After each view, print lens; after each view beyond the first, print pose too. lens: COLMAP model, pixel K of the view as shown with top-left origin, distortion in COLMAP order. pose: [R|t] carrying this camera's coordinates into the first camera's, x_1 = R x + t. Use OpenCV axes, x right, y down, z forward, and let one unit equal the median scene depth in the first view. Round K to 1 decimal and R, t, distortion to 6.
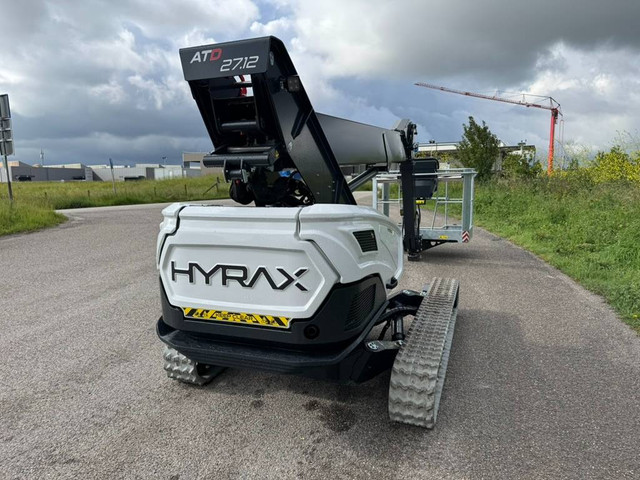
lens RADIAL K [[438.5, 0, 318.8], [0, 438.5, 239.9], [0, 0, 1]] dist [0.029118, -0.029331]
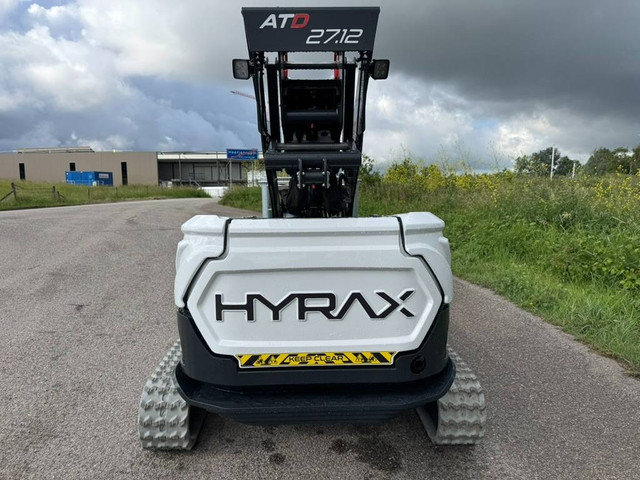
lens RADIAL K [[438.5, 0, 316.2], [0, 438.5, 237.5], [0, 0, 1]] dist [0.029118, -0.029331]
pose [[0.925949, -0.041083, 0.375408, -0.472538], [0.048571, 0.998765, -0.010501, -0.031935], [-0.374513, 0.027957, 0.926800, 0.266707]]
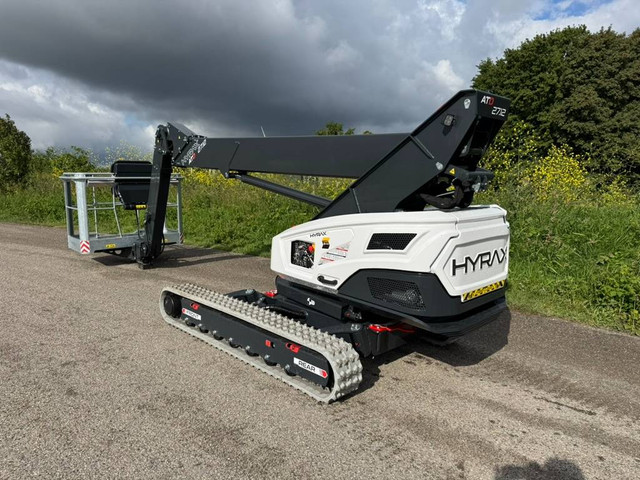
lens RADIAL K [[438.5, 0, 320.3], [0, 438.5, 239.1], [0, 0, 1]] dist [0.029118, -0.029331]
pose [[0.420605, -0.105035, 0.901143, -1.622584], [0.106787, 0.992103, 0.065795, -0.128220], [-0.900937, 0.068557, 0.428500, 0.849786]]
